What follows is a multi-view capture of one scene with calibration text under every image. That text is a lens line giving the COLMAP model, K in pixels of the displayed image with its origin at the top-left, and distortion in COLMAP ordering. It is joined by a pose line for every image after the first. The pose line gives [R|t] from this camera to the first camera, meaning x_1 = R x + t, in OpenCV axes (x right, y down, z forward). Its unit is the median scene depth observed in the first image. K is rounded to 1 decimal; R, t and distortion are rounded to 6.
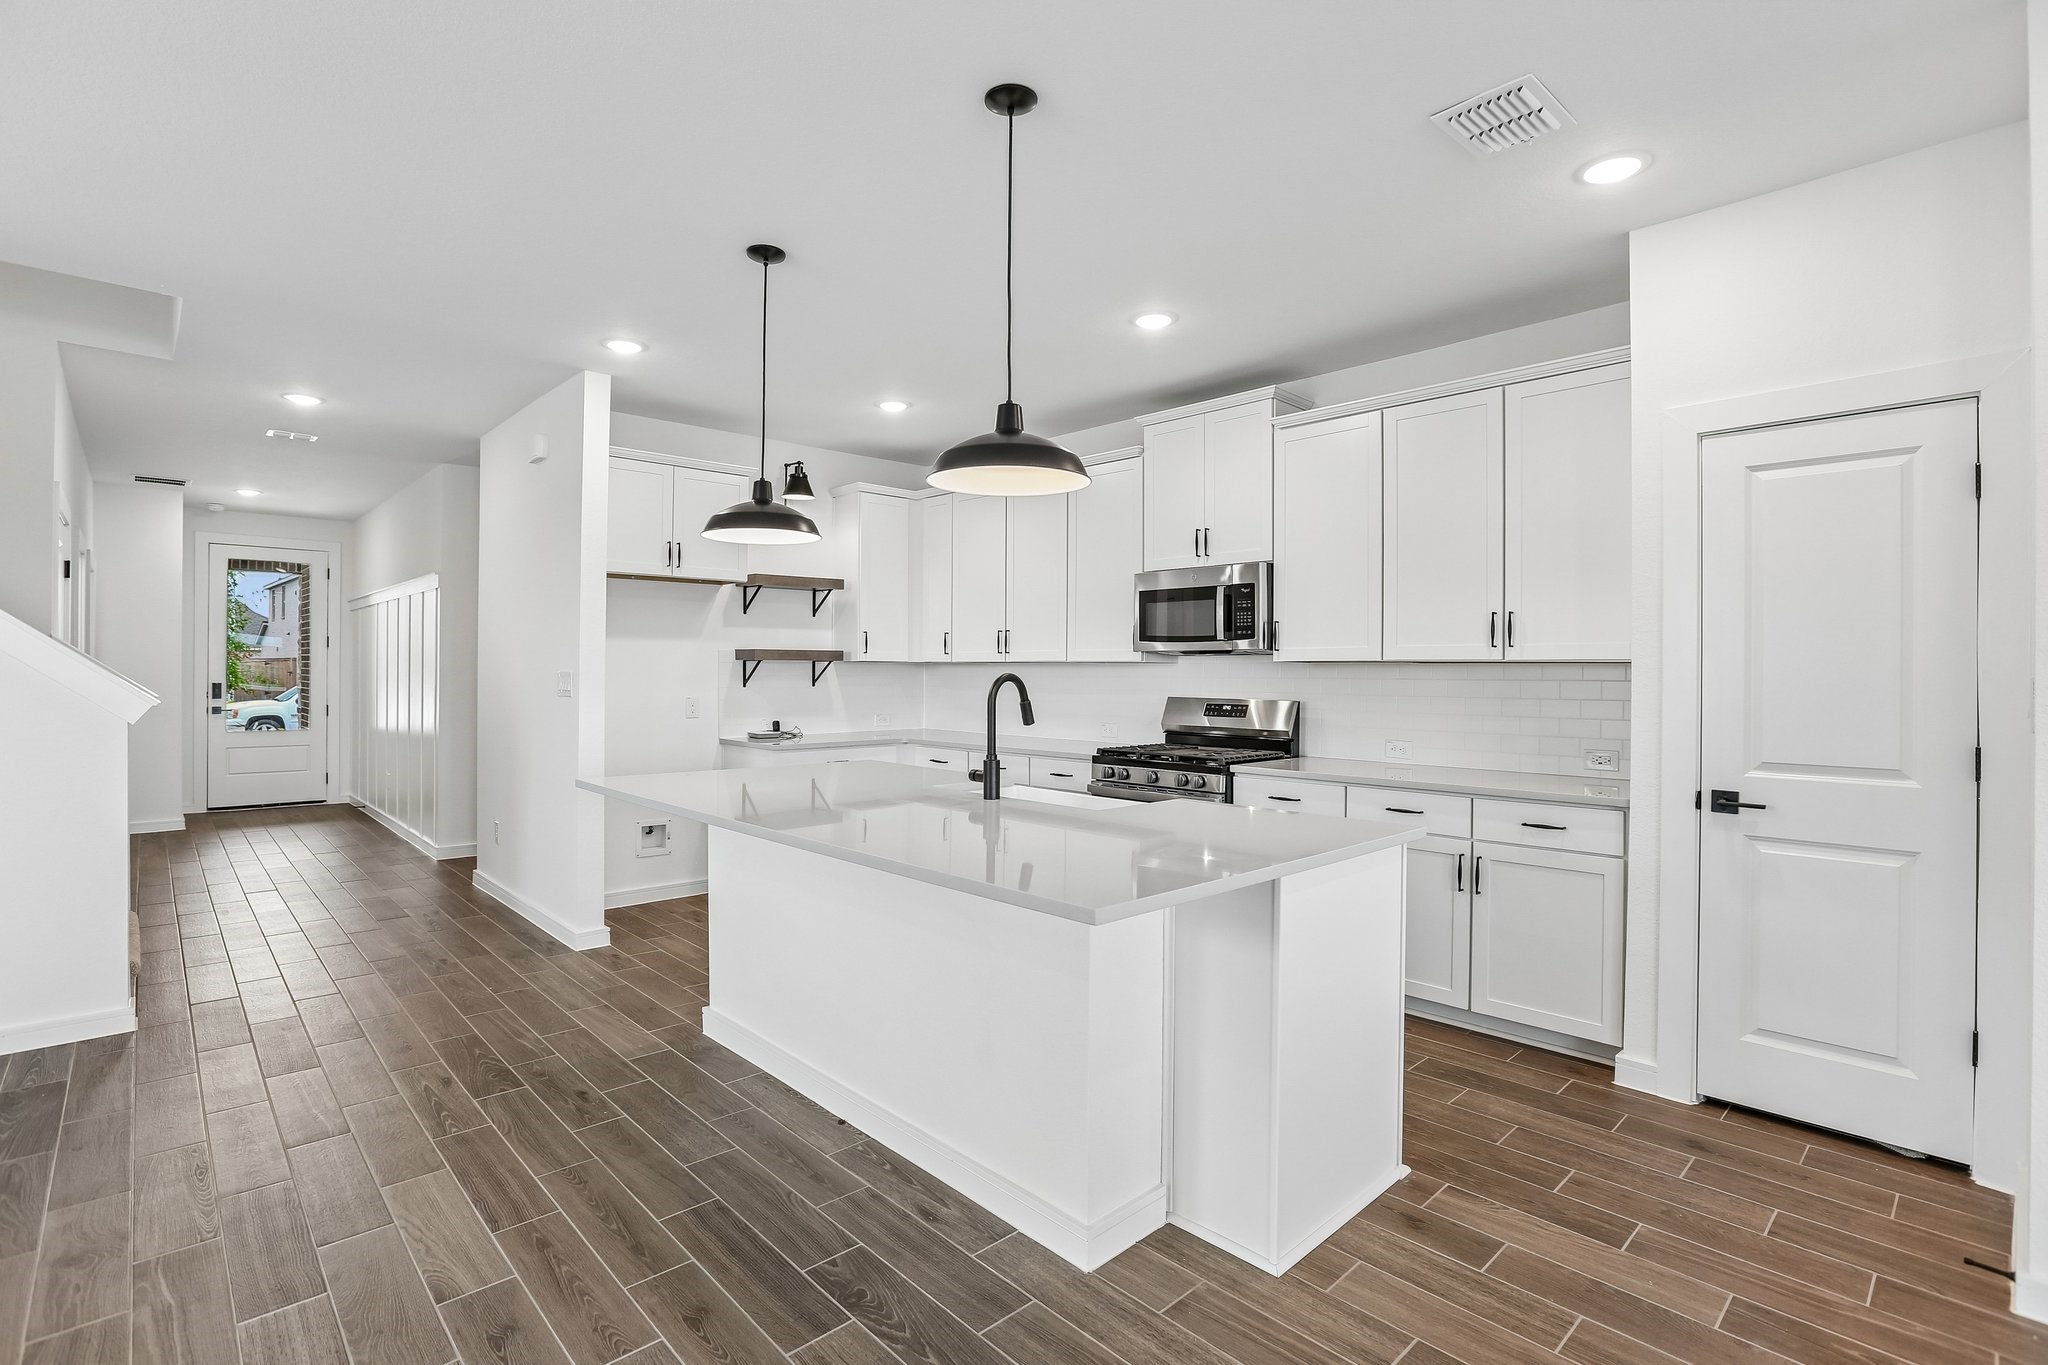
lens RADIAL K [[957.5, 0, 1018.2], [0, 957.5, 674.0], [0, 0, 1]] dist [-0.038714, 0.010765]
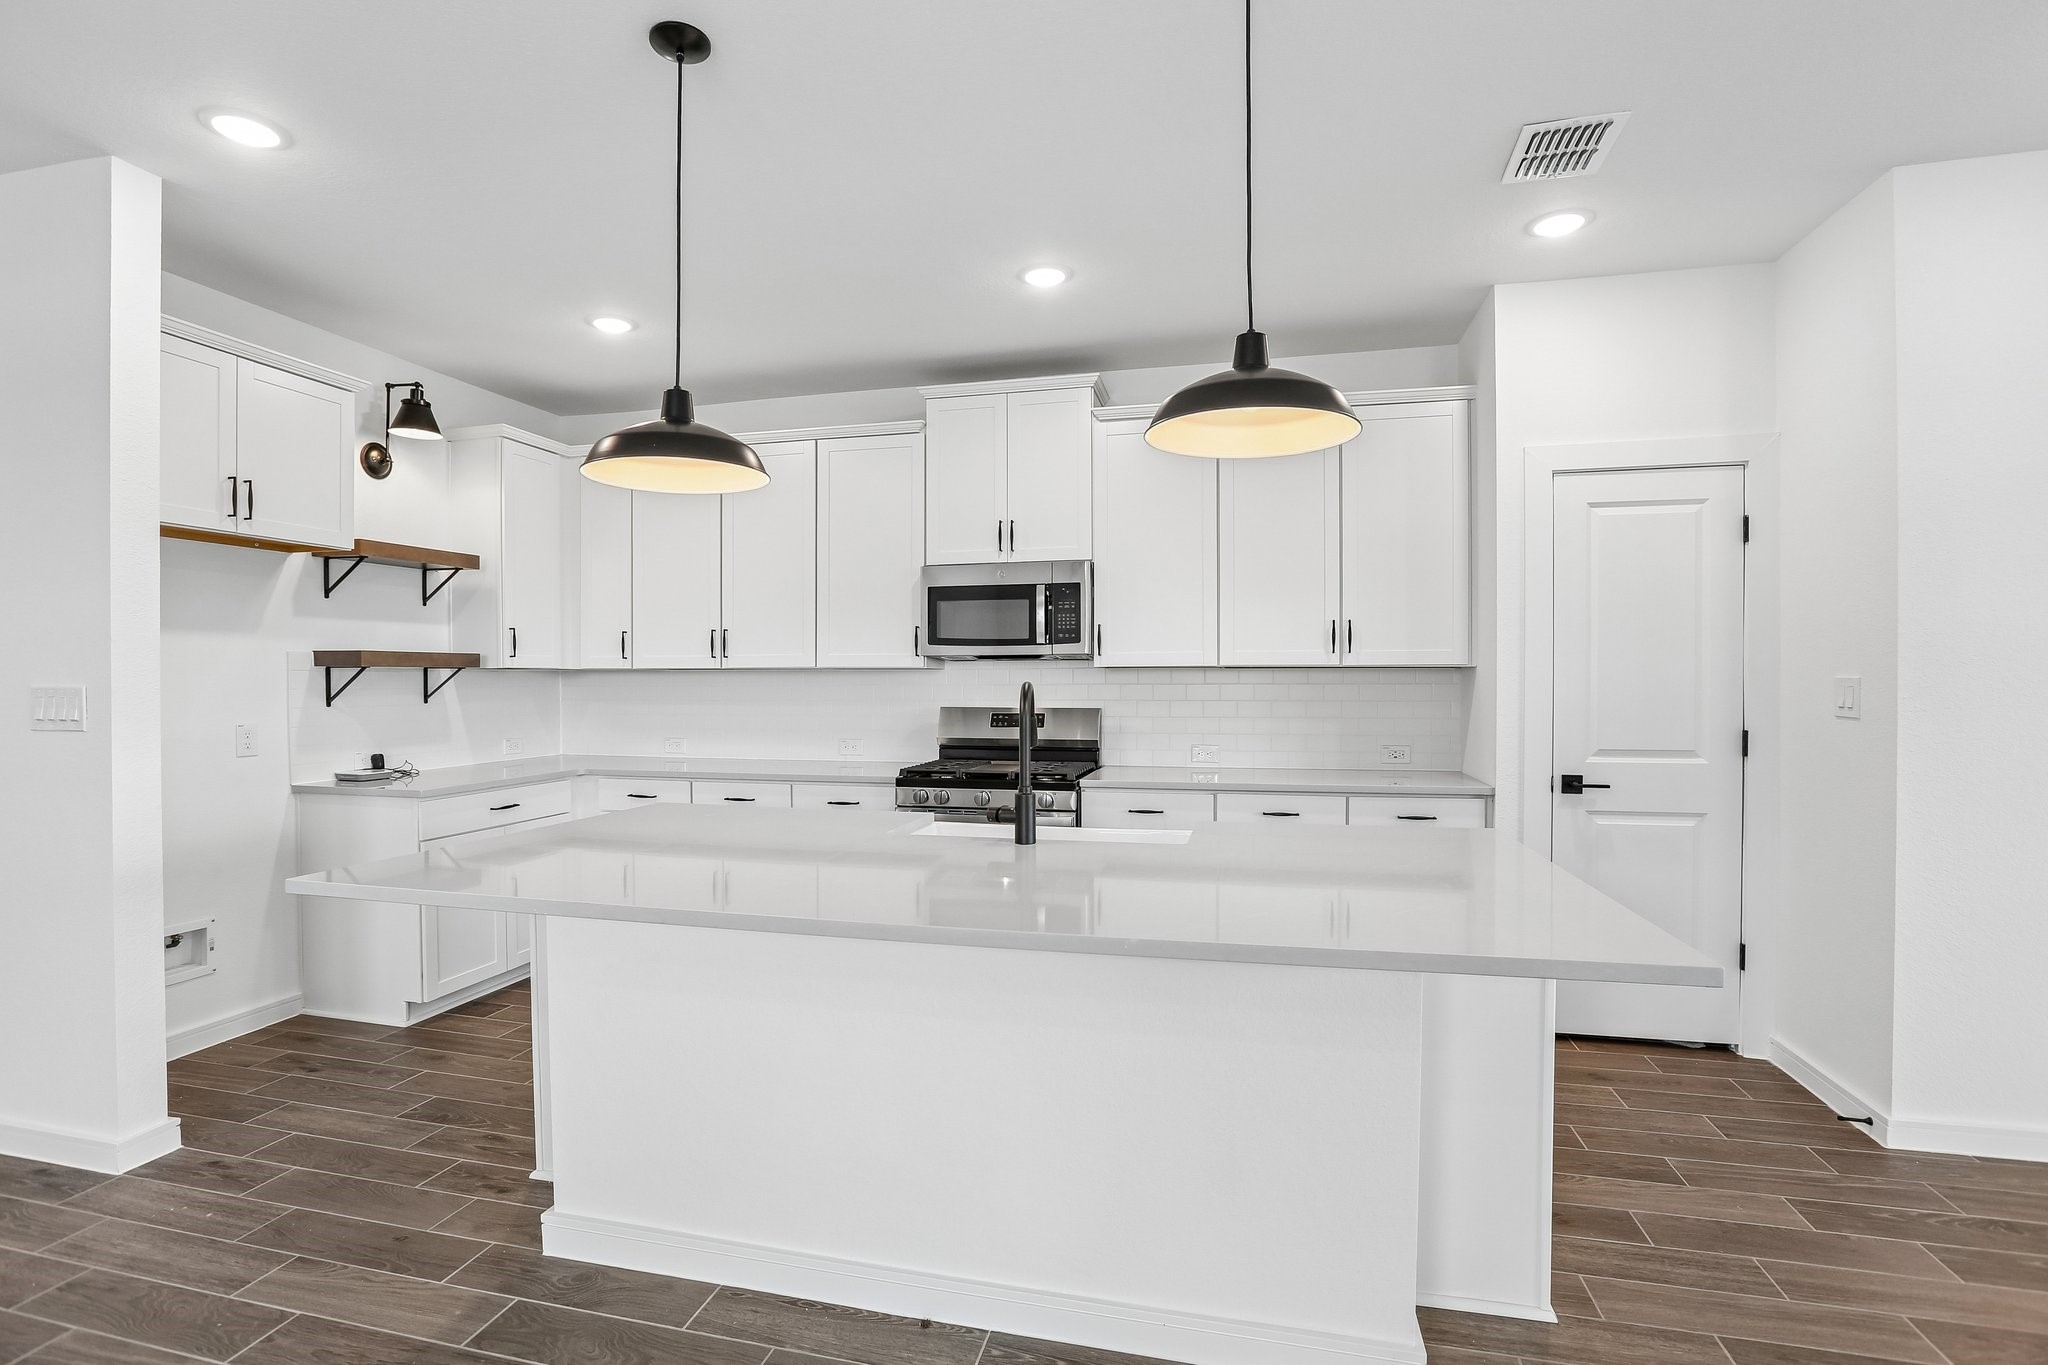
lens RADIAL K [[957.5, 0, 1007.5], [0, 957.5, 695.5], [0, 0, 1]] dist [-0.038714, 0.010765]
pose [[0.842060, -0.017303, 0.539106, -0.306559], [0.009030, 0.999797, 0.017984, -0.002494], [-0.539307, -0.010275, 0.842046, 0.235543]]
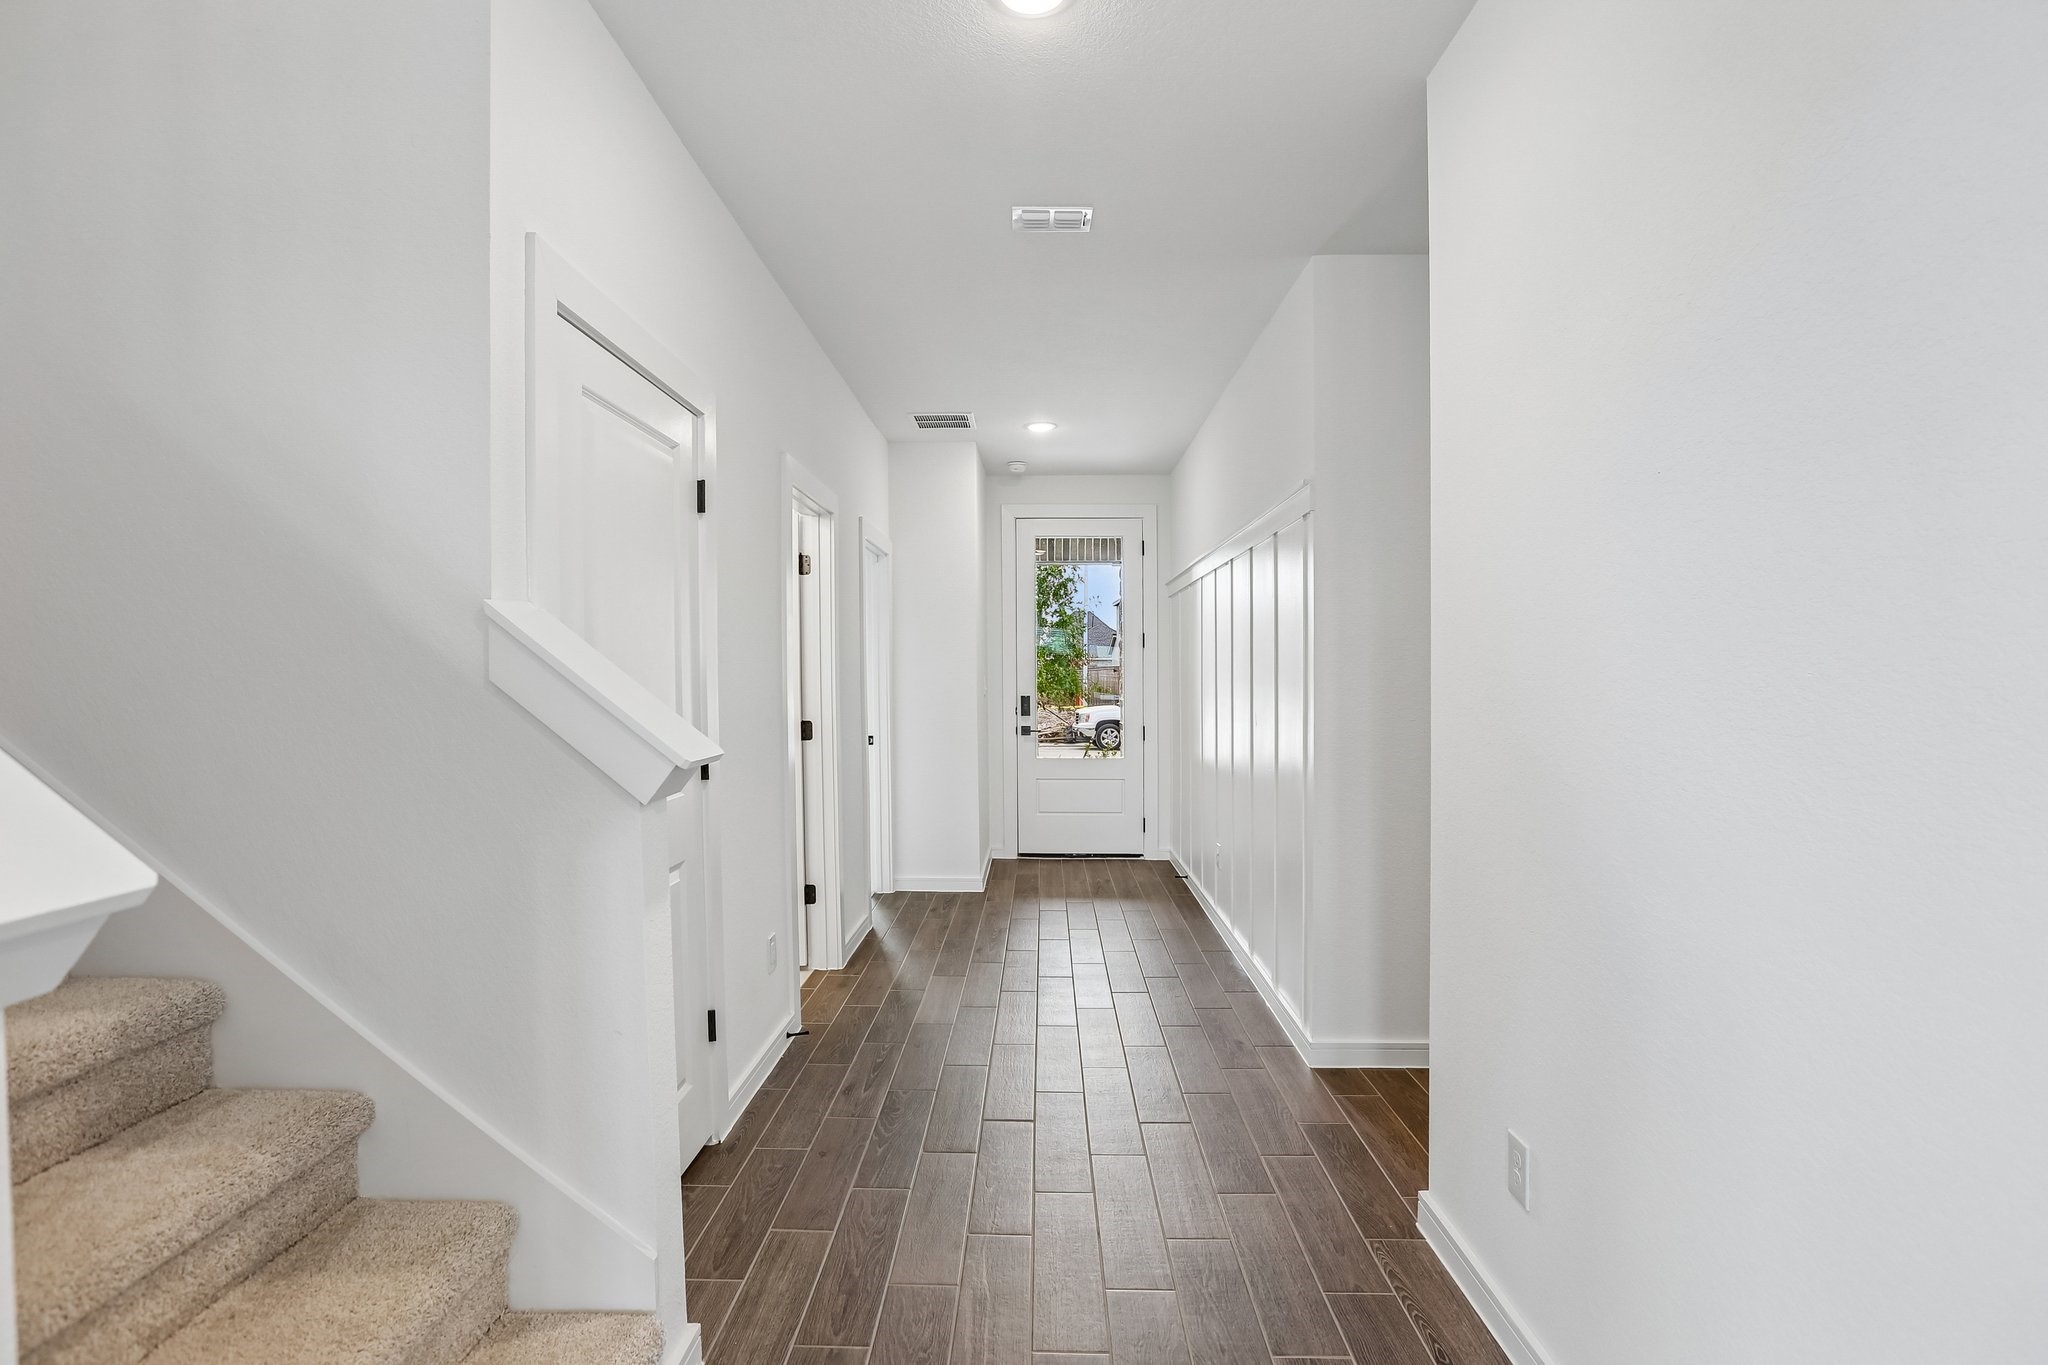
lens RADIAL K [[957.5, 0, 1014.5], [0, 957.5, 680.6], [0, 0, 1]] dist [-0.038714, 0.010765]
pose [[0.705523, -0.007165, -0.708651, -0.539758], [0.010085, 0.999949, -0.000070, -0.006022], [0.708616, -0.007097, 0.705559, 0.784983]]
